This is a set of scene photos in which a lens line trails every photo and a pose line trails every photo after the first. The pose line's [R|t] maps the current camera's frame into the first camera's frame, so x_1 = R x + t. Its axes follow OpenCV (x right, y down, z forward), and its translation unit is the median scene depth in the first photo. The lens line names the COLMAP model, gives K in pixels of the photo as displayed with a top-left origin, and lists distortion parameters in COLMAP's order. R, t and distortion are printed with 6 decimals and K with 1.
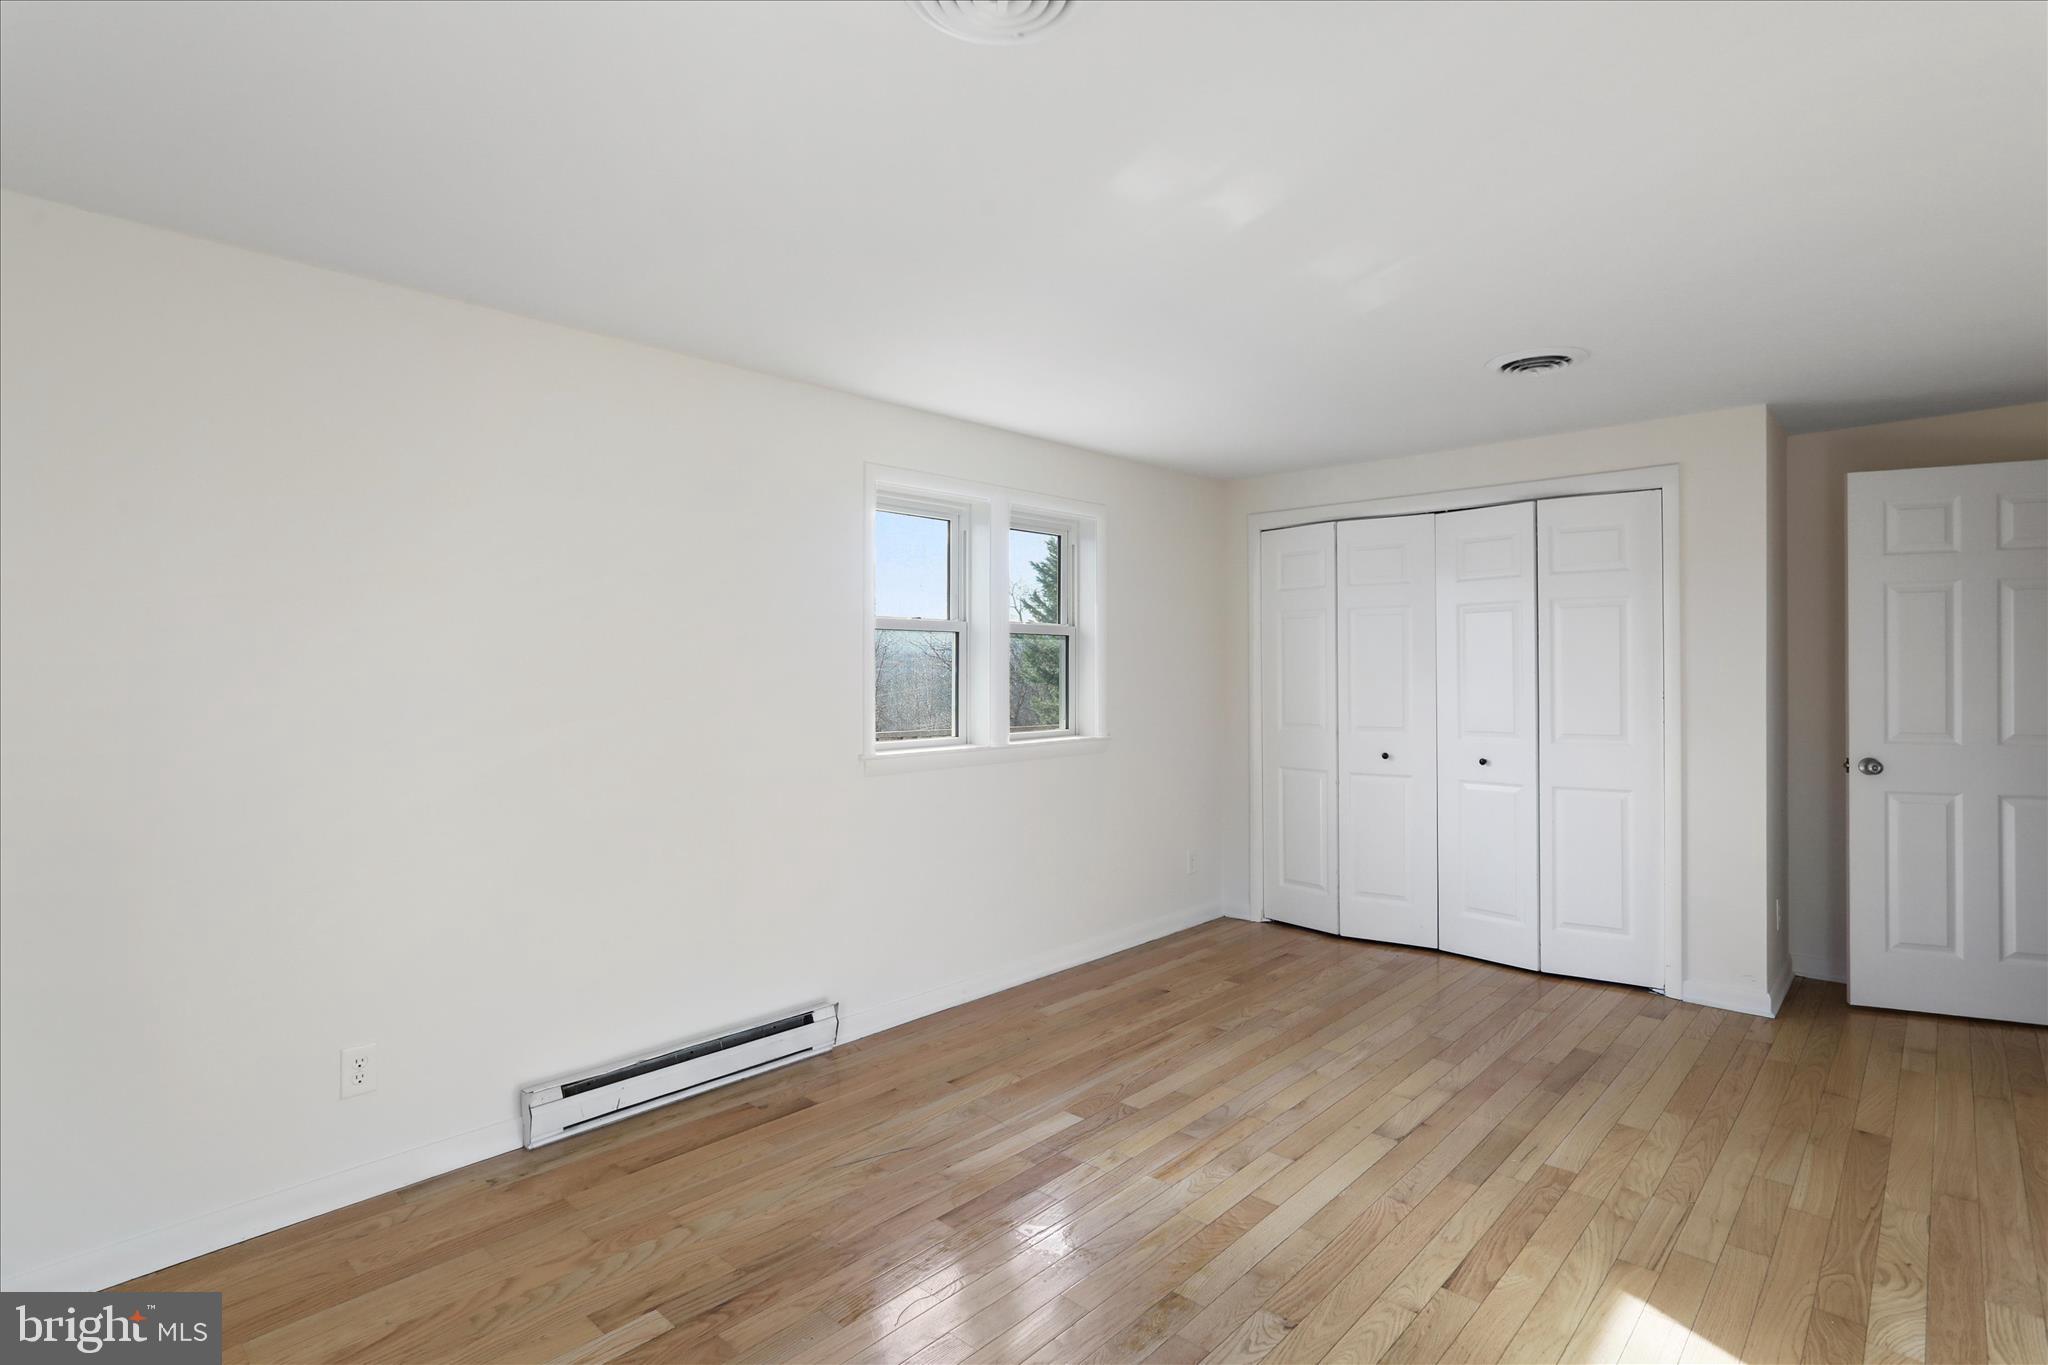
lens RADIAL K [[987.4, 0, 1027.5], [0, 987.4, 676.8], [0, 0, 1]] dist [-0.012549, -0.000236]
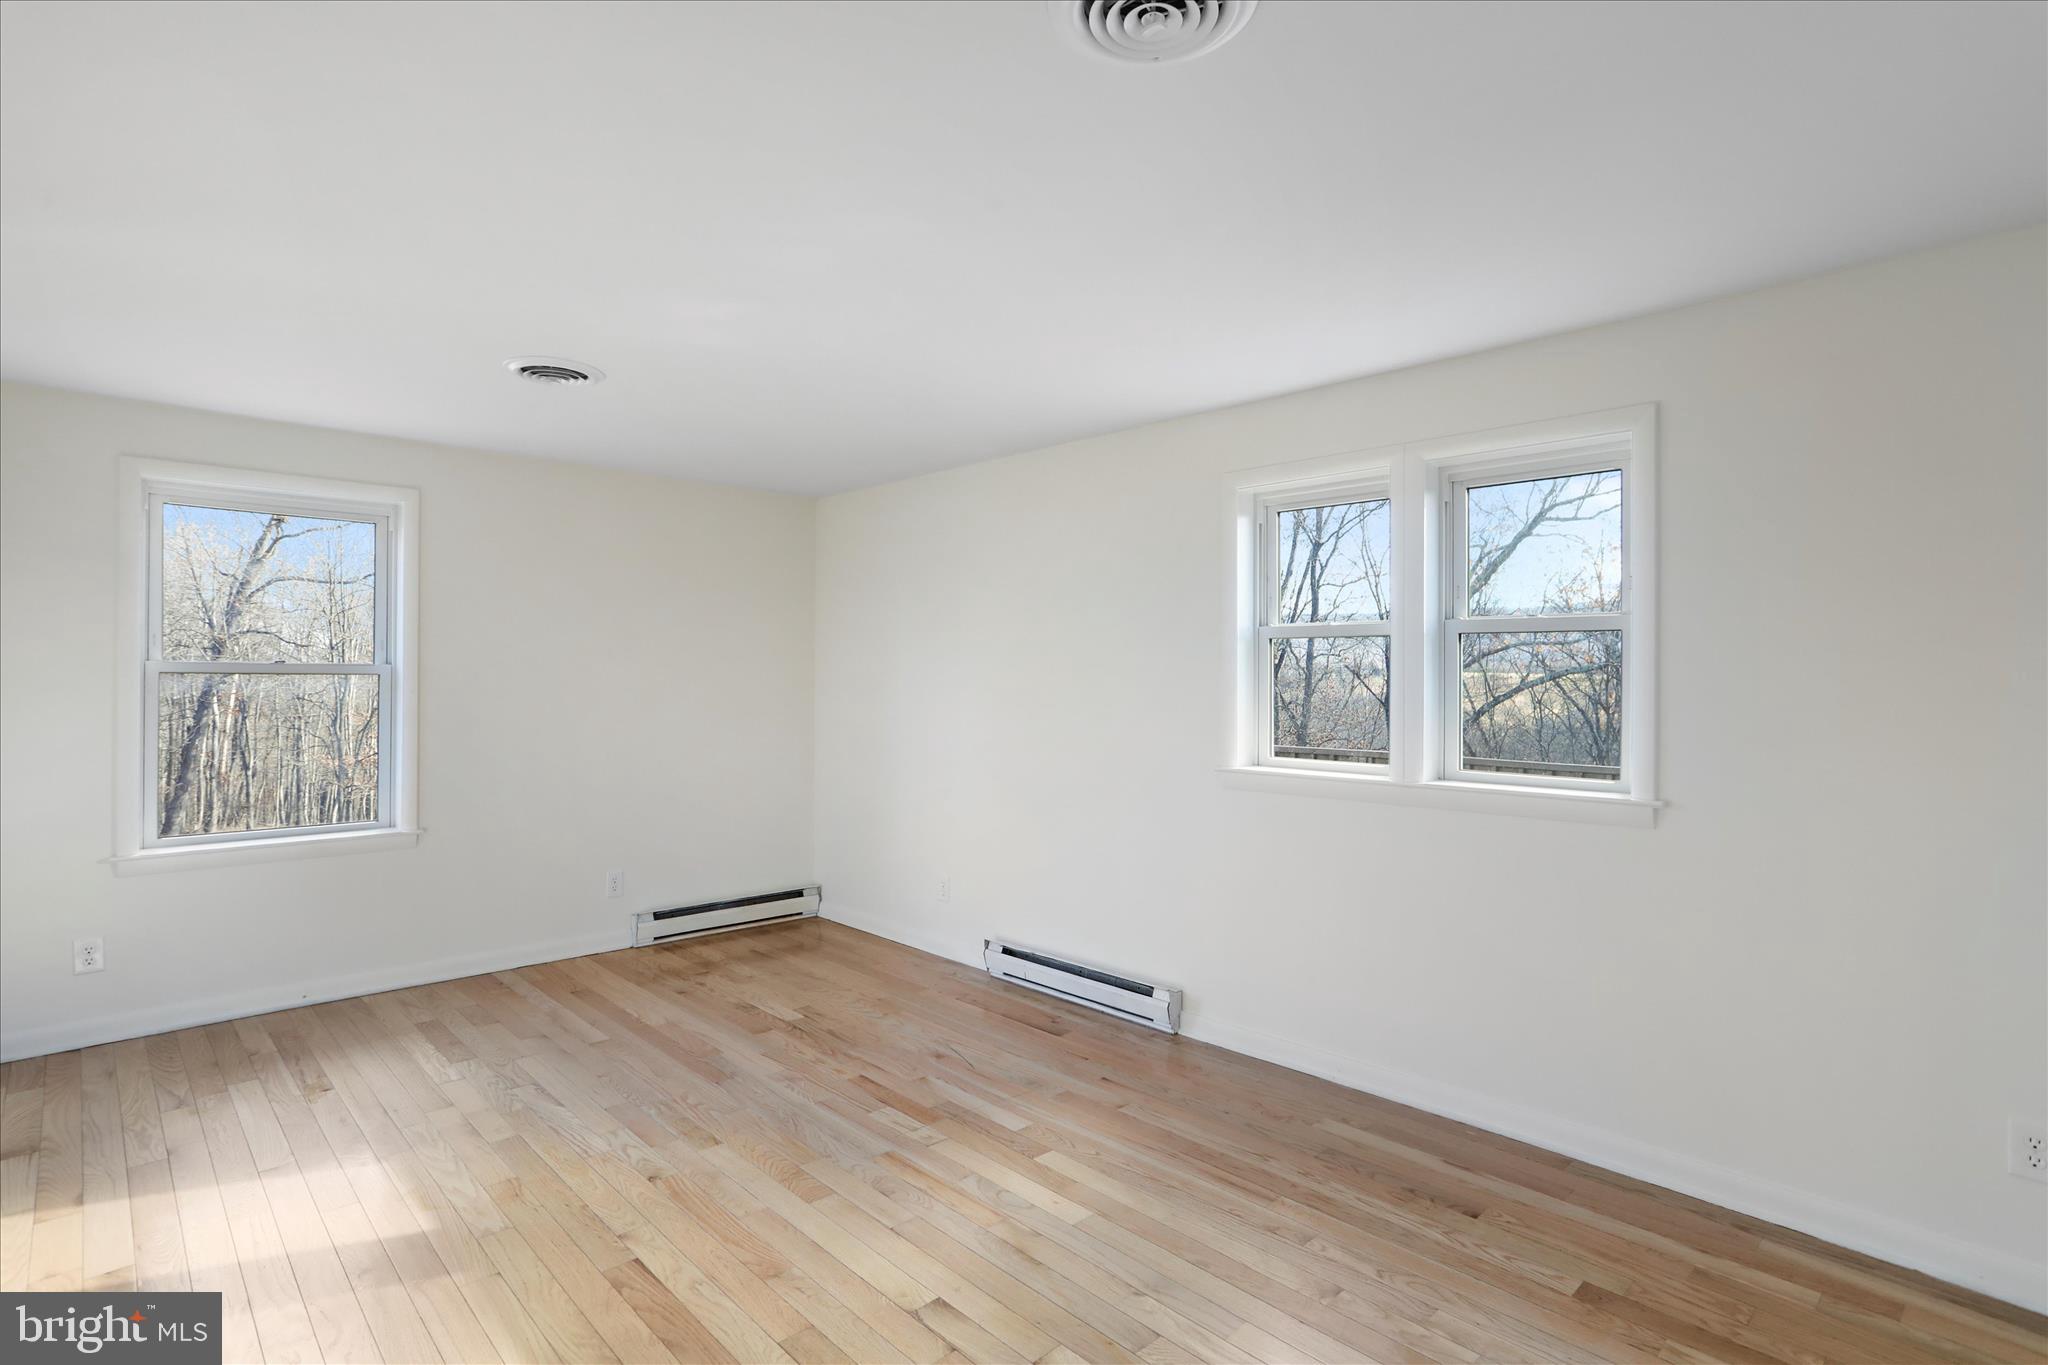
lens RADIAL K [[987.4, 0, 1027.9], [0, 987.4, 682.1], [0, 0, 1]] dist [-0.012549, -0.000236]
pose [[-0.054226, 0.003412, -0.998523, 1.078875], [0.001850, 0.999993, 0.003316, -0.016118], [0.998527, -0.001667, -0.054232, 1.083146]]
